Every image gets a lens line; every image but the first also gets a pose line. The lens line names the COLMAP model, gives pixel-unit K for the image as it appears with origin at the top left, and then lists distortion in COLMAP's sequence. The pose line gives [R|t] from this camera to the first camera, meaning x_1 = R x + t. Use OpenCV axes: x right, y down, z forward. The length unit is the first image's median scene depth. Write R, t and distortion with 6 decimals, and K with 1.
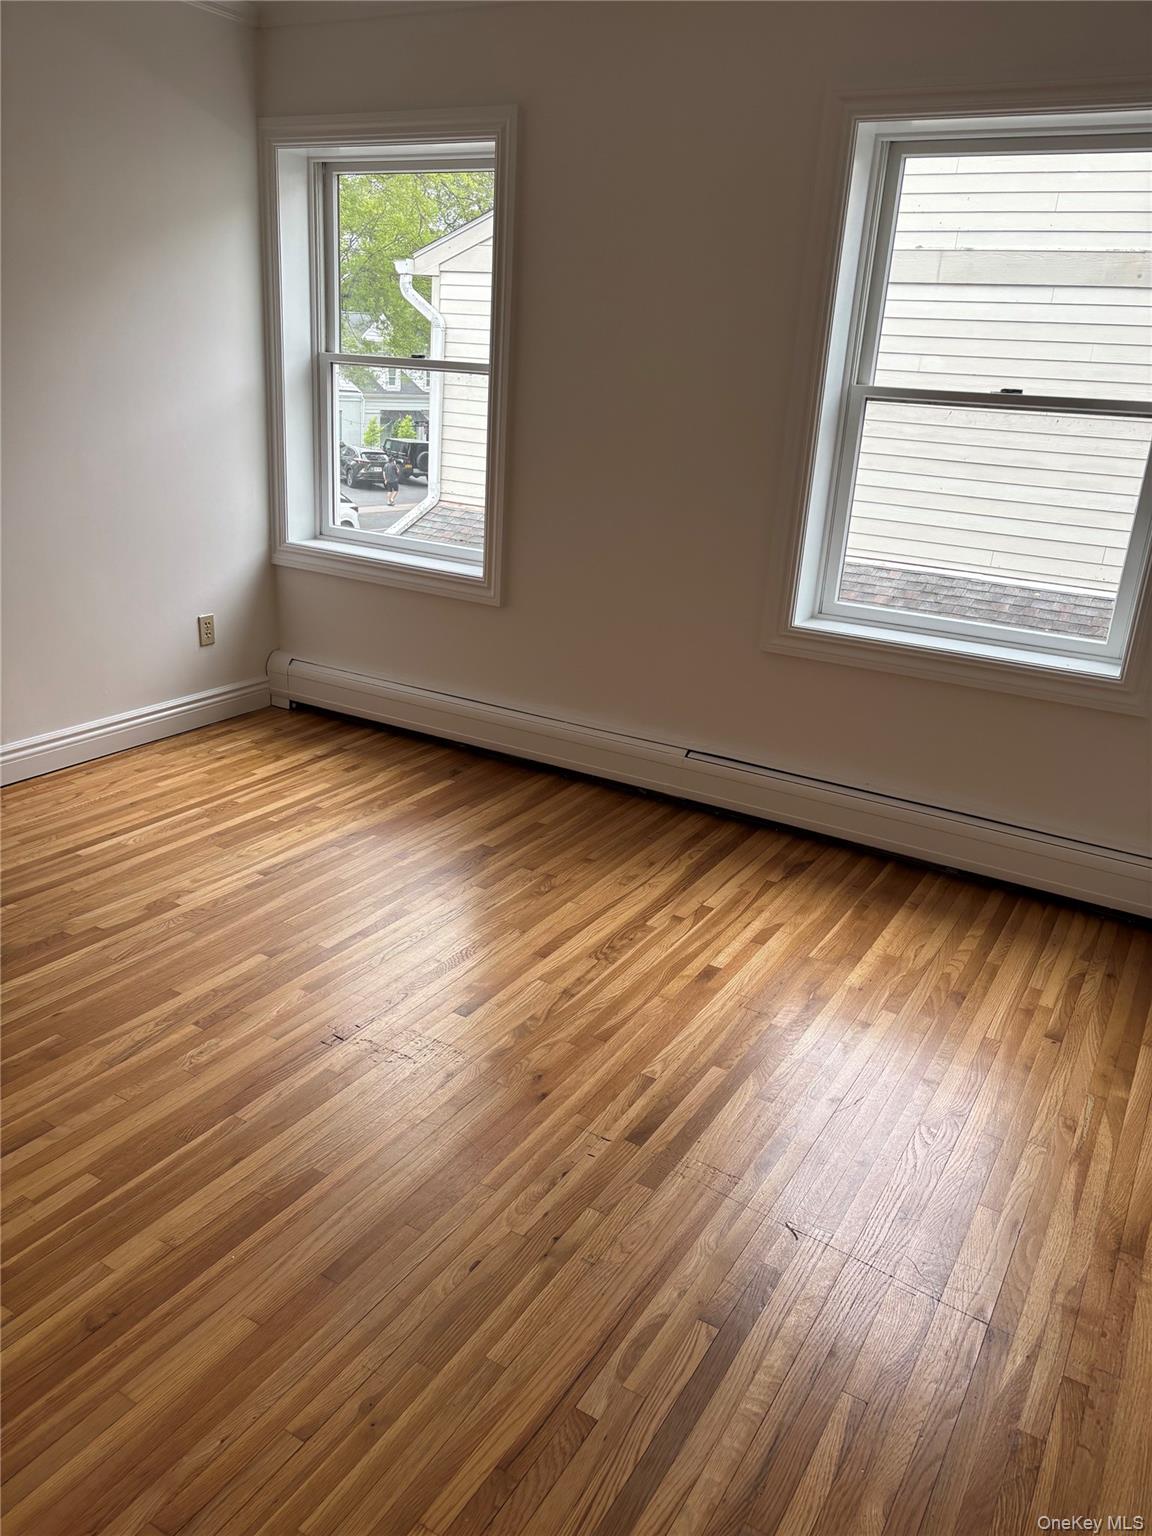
lens RADIAL K [[1168.1, 0, 574.3], [0, 1168.1, 768.9], [0, 0, 1]] dist [0.034237, 0.001639]
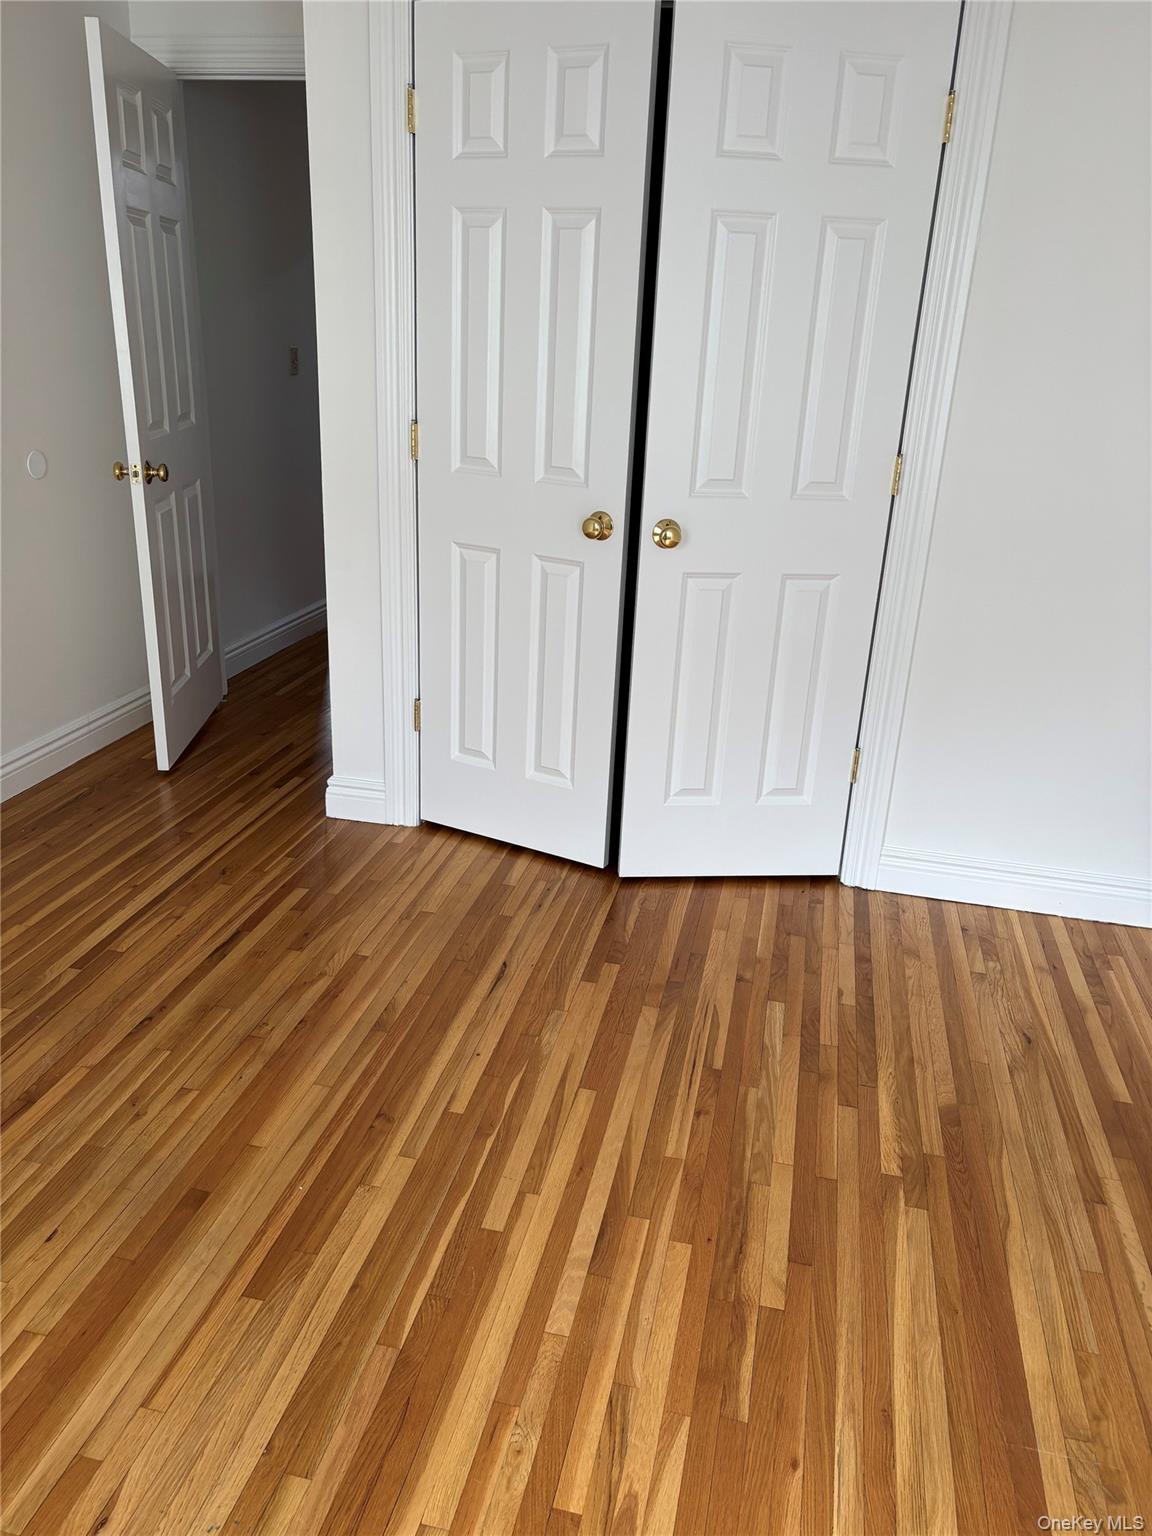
lens RADIAL K [[1168.1, 0, 573.3], [0, 1168.1, 768.1], [0, 0, 1]] dist [0.034237, 0.001639]
pose [[-0.947277, 0.022626, -0.319616, -0.206289], [-0.186319, 0.772625, 0.606907, -0.609526], [0.260675, 0.634460, -0.727674, 1.713145]]
